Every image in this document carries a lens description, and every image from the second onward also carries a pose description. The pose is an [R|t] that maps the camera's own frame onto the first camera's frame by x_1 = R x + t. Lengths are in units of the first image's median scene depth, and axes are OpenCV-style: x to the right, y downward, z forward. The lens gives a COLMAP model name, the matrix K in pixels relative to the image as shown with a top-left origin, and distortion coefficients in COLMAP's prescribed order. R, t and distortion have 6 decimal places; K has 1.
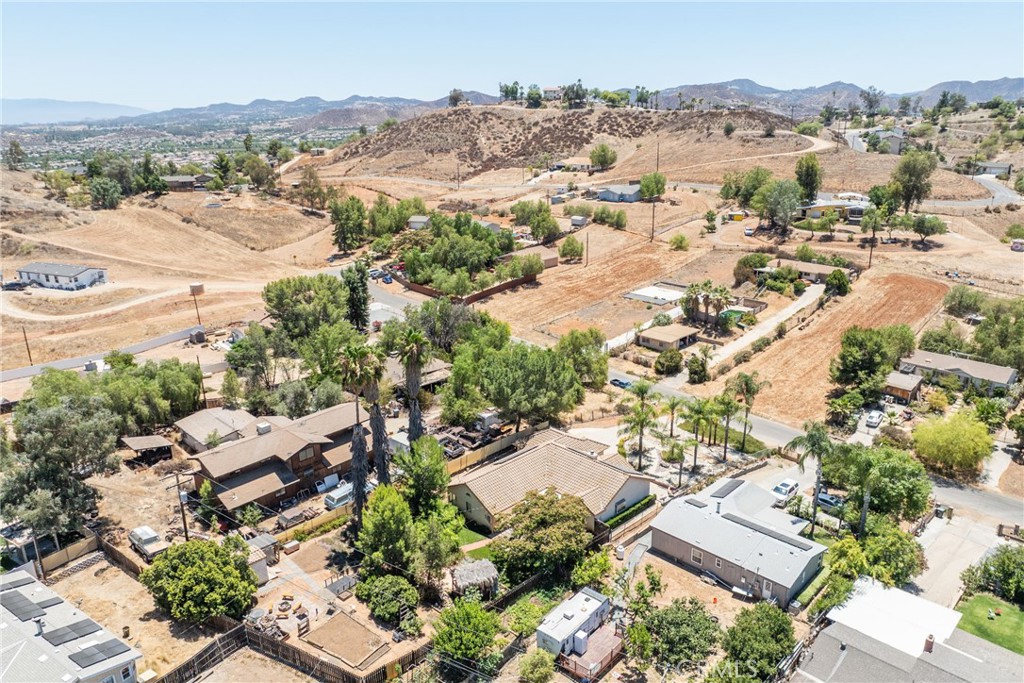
lens RADIAL K [[720.6, 0, 517.0], [0, 720.6, 339.9], [0, 0, 1]] dist [-0.038429, 0.002461]
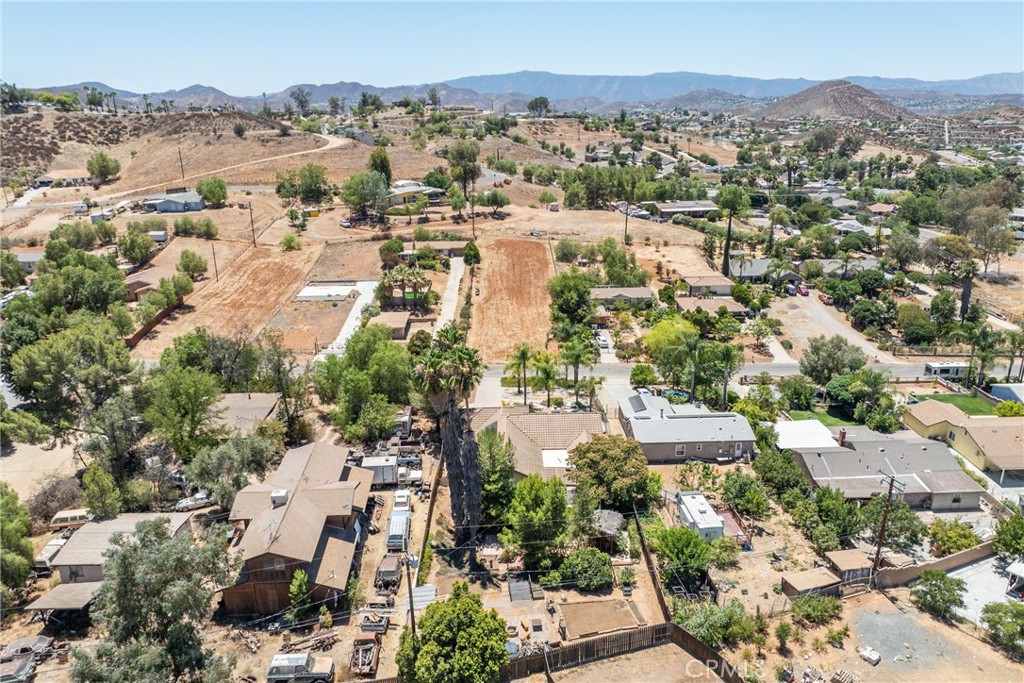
lens RADIAL K [[720.6, 0, 517.0], [0, 720.6, 339.9], [0, 0, 1]] dist [-0.038429, 0.002461]
pose [[0.688618, -0.221979, 0.690312, -0.228723], [0.224703, 0.970454, 0.087910, -0.019258], [-0.689430, 0.094579, 0.718151, 0.076205]]
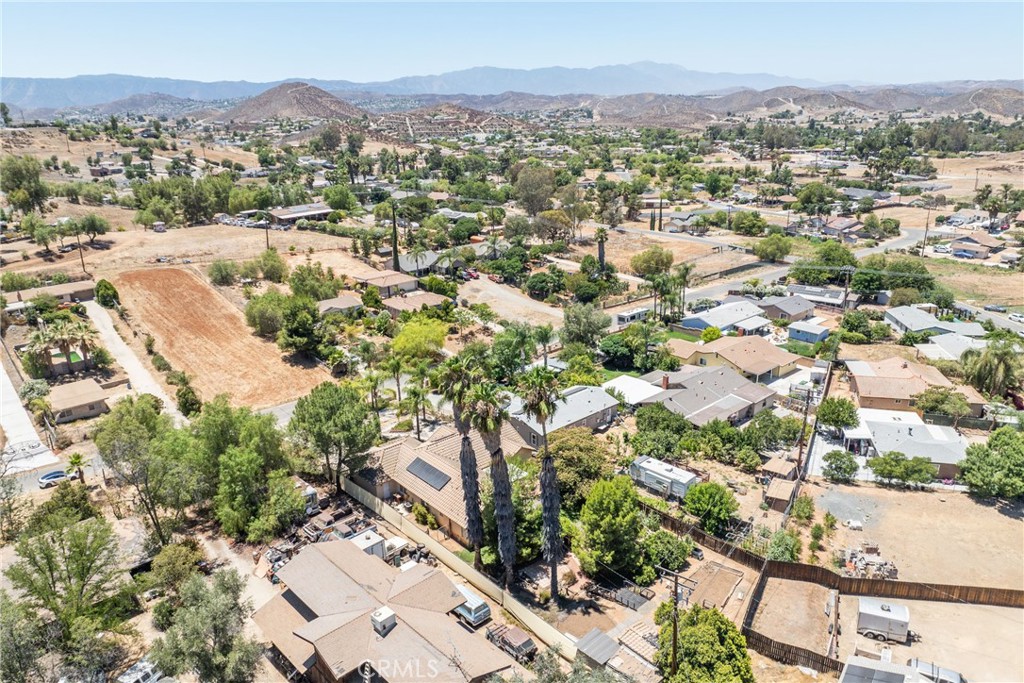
lens RADIAL K [[720.6, 0, 517.0], [0, 720.6, 339.9], [0, 0, 1]] dist [-0.038429, 0.002461]
pose [[0.052450, -0.305873, 0.950626, -0.282625], [0.317410, 0.907678, 0.274541, -0.072646], [-0.946837, 0.287338, 0.144695, 0.247352]]
